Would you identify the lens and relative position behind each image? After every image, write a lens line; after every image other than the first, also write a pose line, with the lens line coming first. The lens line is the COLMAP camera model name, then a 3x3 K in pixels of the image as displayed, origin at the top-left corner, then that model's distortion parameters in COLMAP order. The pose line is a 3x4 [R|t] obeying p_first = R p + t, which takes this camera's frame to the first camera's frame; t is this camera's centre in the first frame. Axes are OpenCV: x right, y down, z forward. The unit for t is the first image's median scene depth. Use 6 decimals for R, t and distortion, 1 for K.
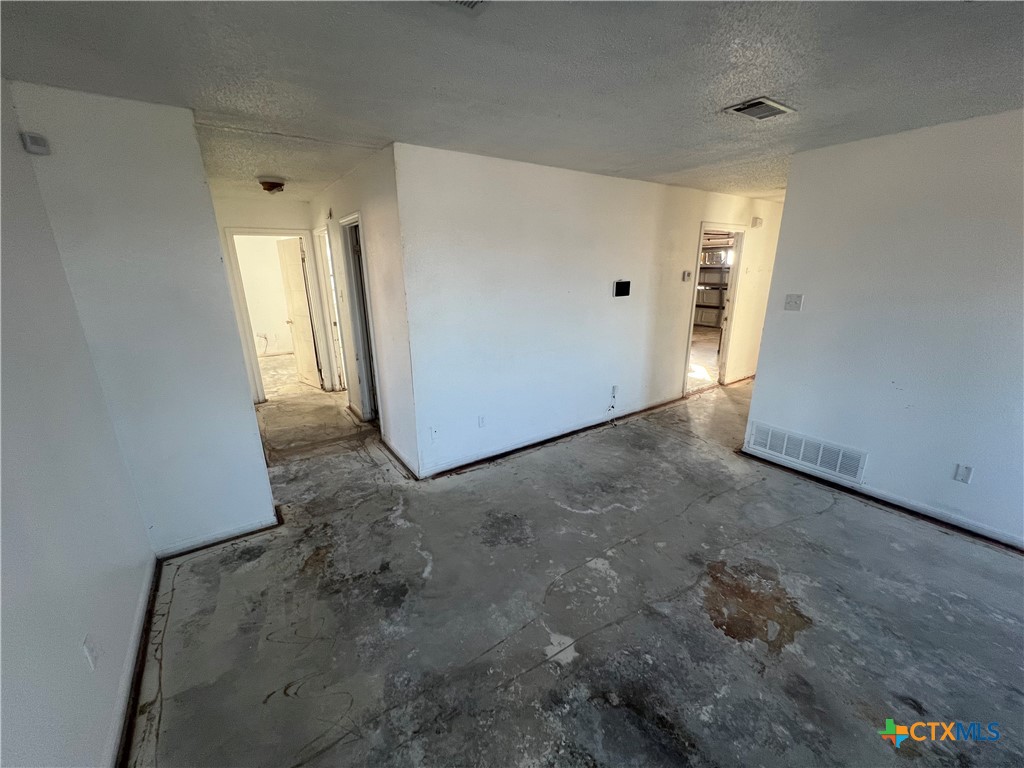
lens RADIAL K [[411.2, 0, 512.0], [0, 411.2, 384.0], [0, 0, 1]] dist [-0.001350, 0.000223]
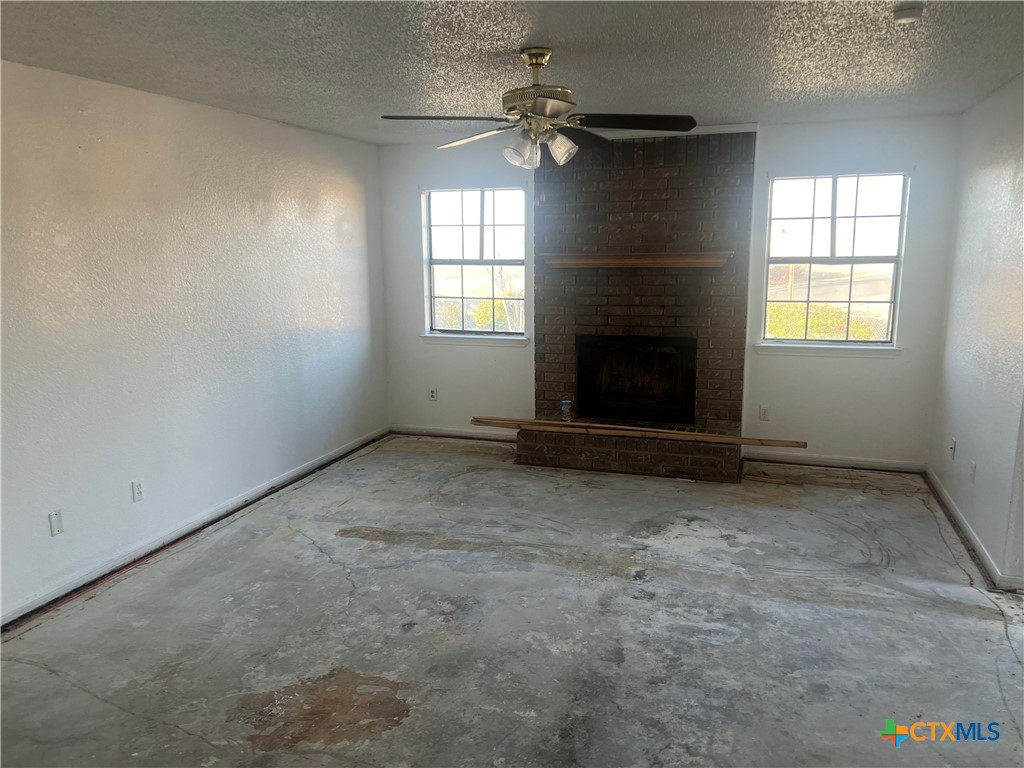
lens RADIAL K [[772.8, 0, 512.0], [0, 772.8, 384.0], [0, 0, 1]] dist [0.092459, -0.166328]
pose [[-0.598242, -0.136694, 0.789571, -0.576848], [0.239990, 0.909549, 0.339301, -0.350083], [-0.764534, 0.392474, -0.511325, 1.173692]]
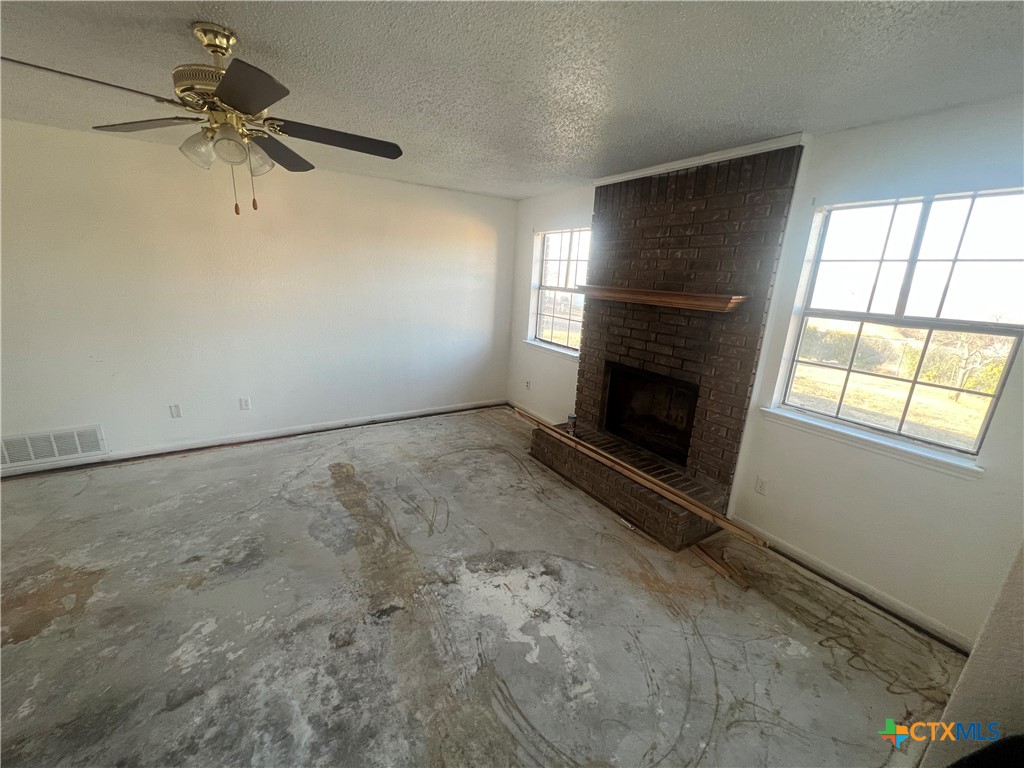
lens RADIAL K [[411.2, 0, 512.0], [0, 411.2, 384.0], [0, 0, 1]] dist [-0.001350, 0.000223]
pose [[0.044316, -0.253083, 0.966429, -0.150273], [0.237018, 0.942423, 0.235927, 0.092988], [-0.970494, 0.218606, 0.101750, -0.261931]]
